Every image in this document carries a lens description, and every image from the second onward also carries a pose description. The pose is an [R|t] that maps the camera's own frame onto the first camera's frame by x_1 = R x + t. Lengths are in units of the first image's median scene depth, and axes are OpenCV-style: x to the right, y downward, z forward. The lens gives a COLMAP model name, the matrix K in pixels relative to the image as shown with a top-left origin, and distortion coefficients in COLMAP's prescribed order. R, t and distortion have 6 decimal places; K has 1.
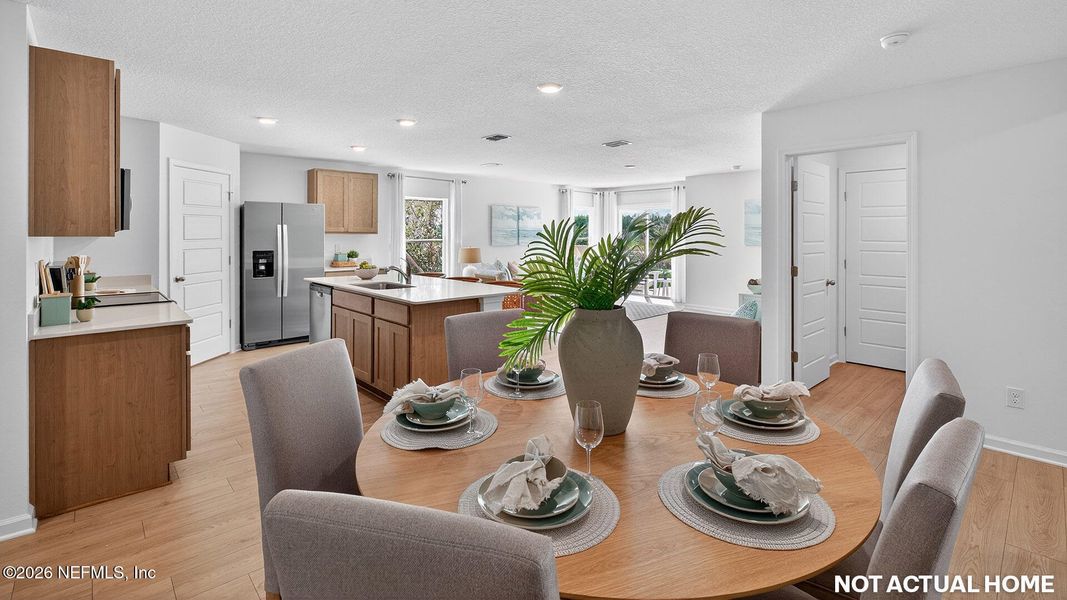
lens RADIAL K [[480.6, 0, 546.7], [0, 480.6, 235.0], [0, 0, 1]] dist [-0.009984, -0.000460]
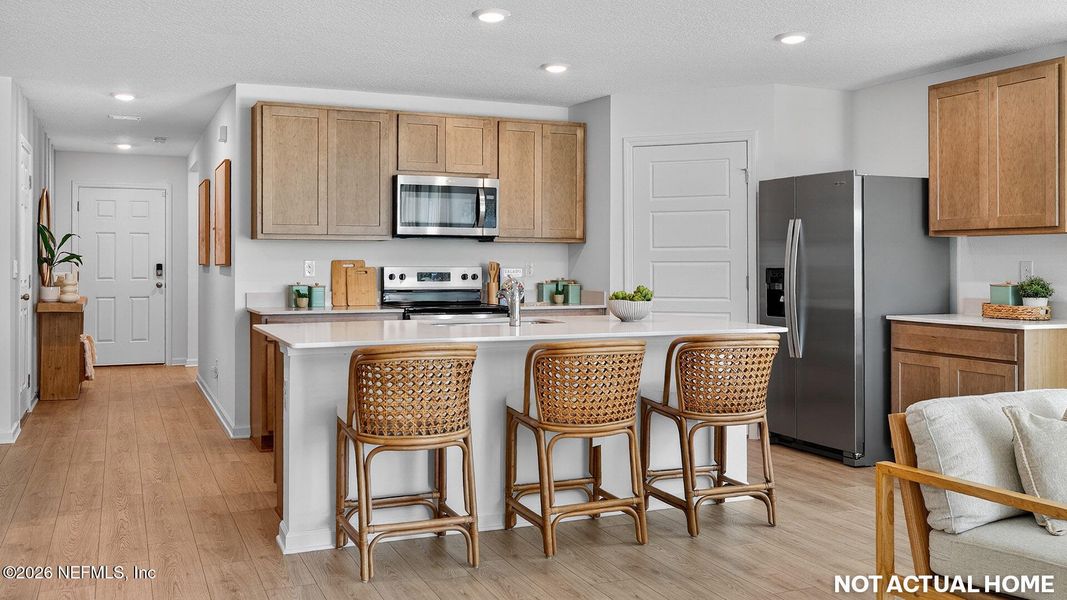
lens RADIAL K [[942.6, 0, 543.5], [0, 942.6, 260.2], [0, 0, 1]] dist [-0.017313, 0.004303]
pose [[-0.344609, -0.004664, -0.938735, 0.443918], [-0.004551, 0.999984, -0.003298, 0.024655], [0.938735, 0.003136, -0.344624, 0.959739]]
